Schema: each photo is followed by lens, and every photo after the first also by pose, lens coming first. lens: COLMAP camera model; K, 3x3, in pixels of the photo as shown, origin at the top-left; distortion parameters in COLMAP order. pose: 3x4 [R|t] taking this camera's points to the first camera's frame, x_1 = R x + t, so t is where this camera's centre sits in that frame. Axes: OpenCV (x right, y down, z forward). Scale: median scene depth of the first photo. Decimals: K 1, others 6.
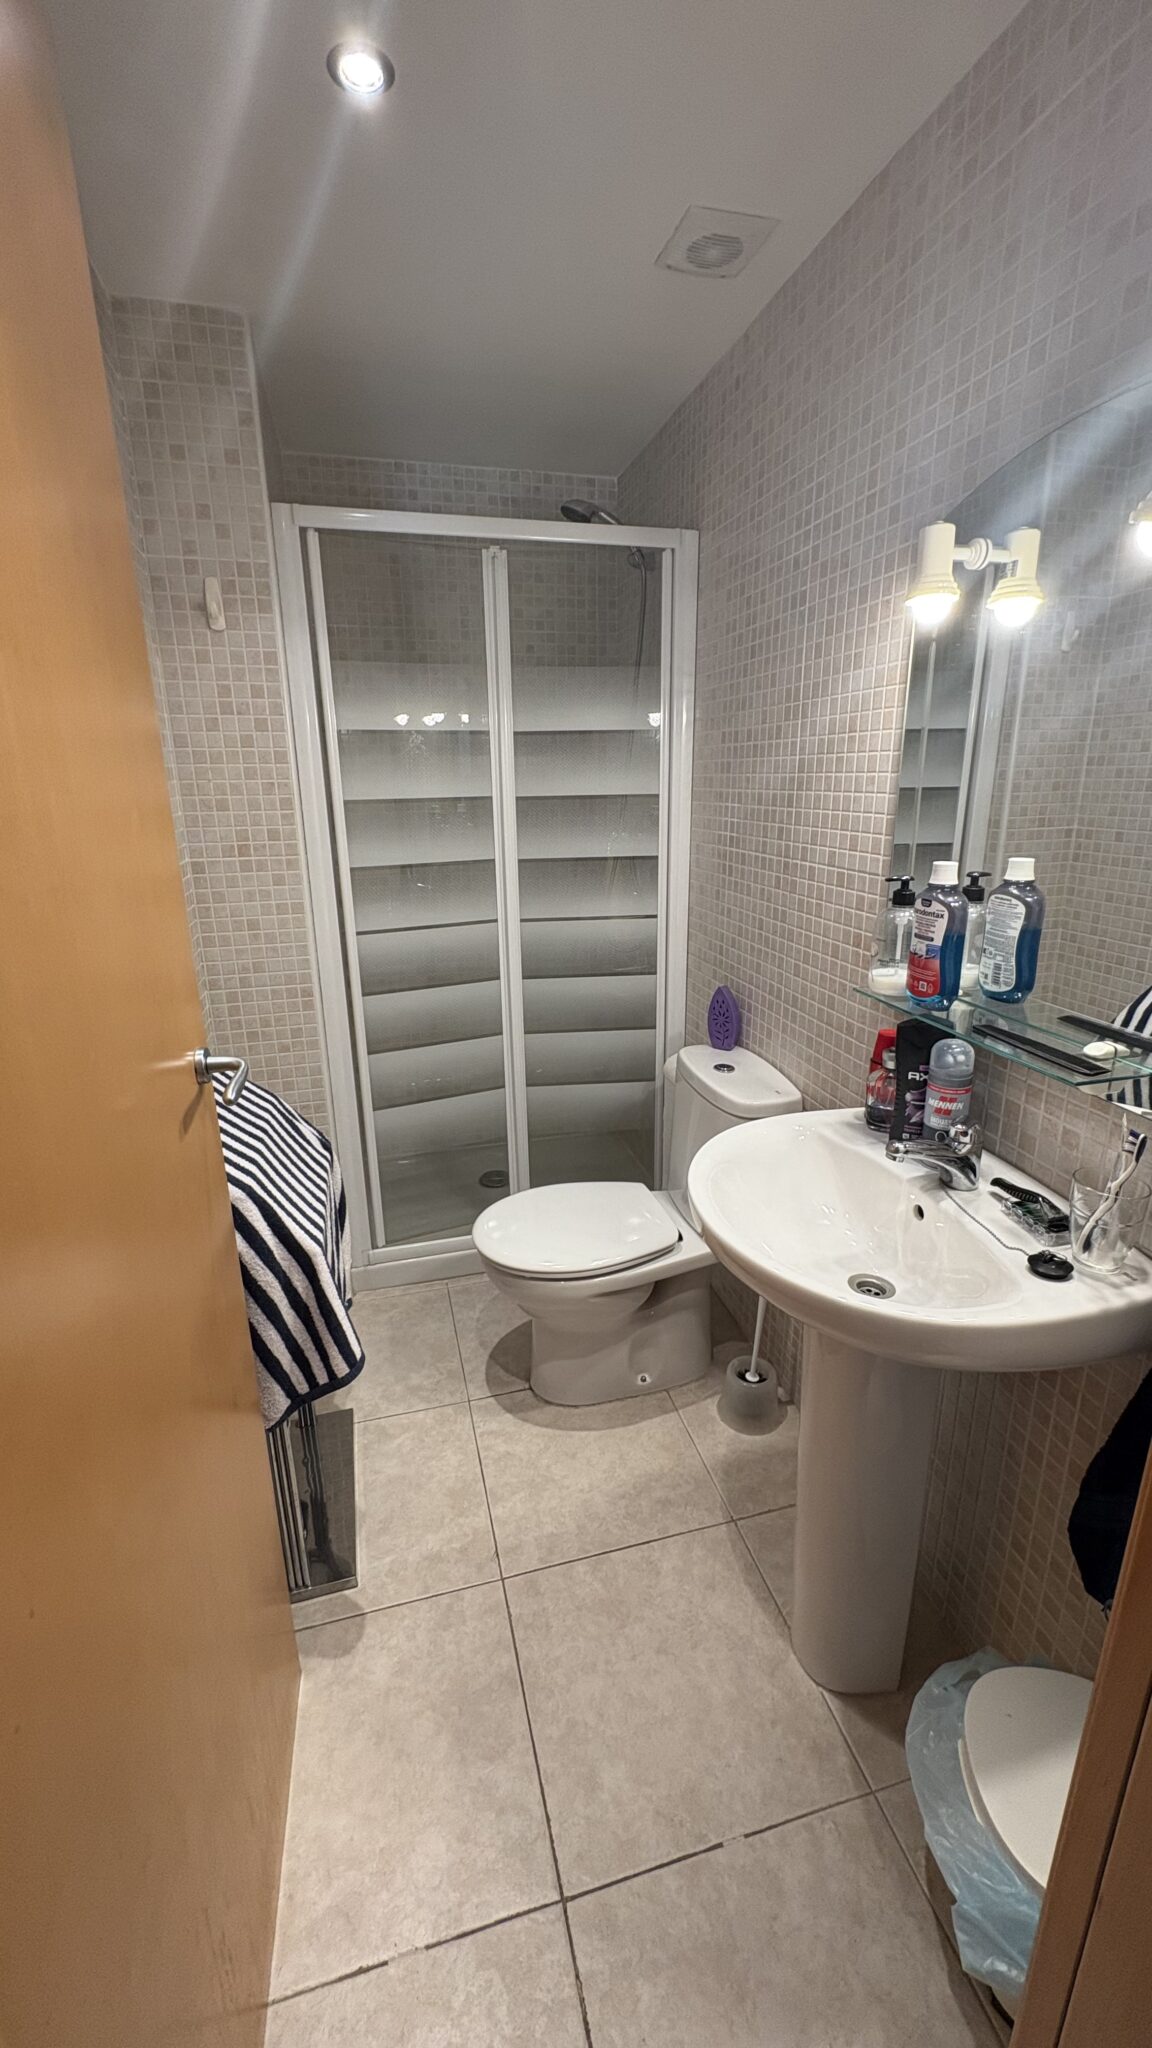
lens RADIAL K [[818.7, 0, 576.0], [0, 818.7, 1024.0], [0, 0, 1]] dist [-0.000588, -0.000245]
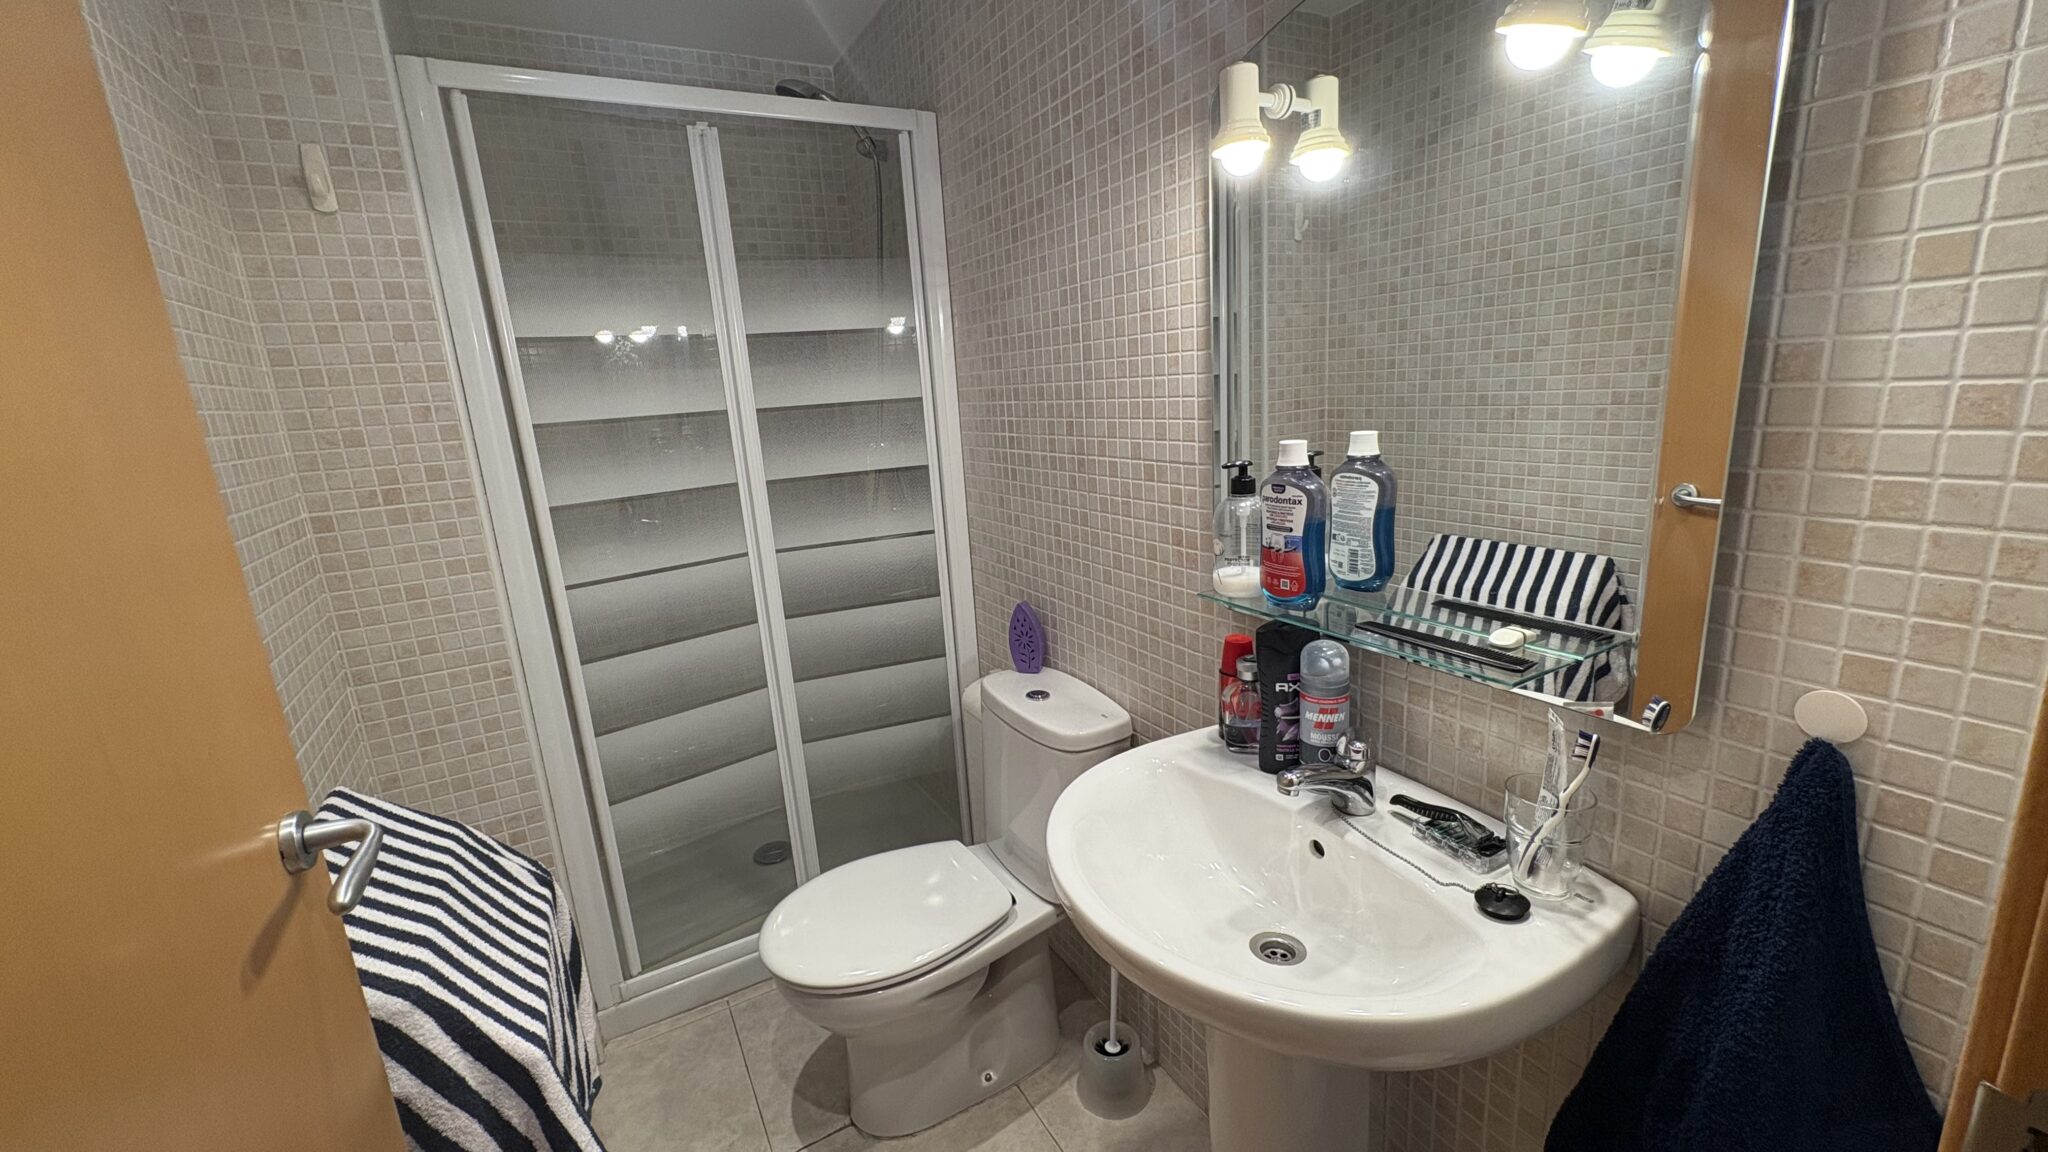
lens RADIAL K [[818.7, 0, 1023.8], [0, 818.7, 575.0], [0, 0, 1]] dist [-0.000588, -0.000245]
pose [[0.965759, -0.105405, 0.237063, -0.029580], [0.122625, 0.990694, -0.059067, -0.024739], [-0.228631, 0.086115, 0.969697, 0.144424]]
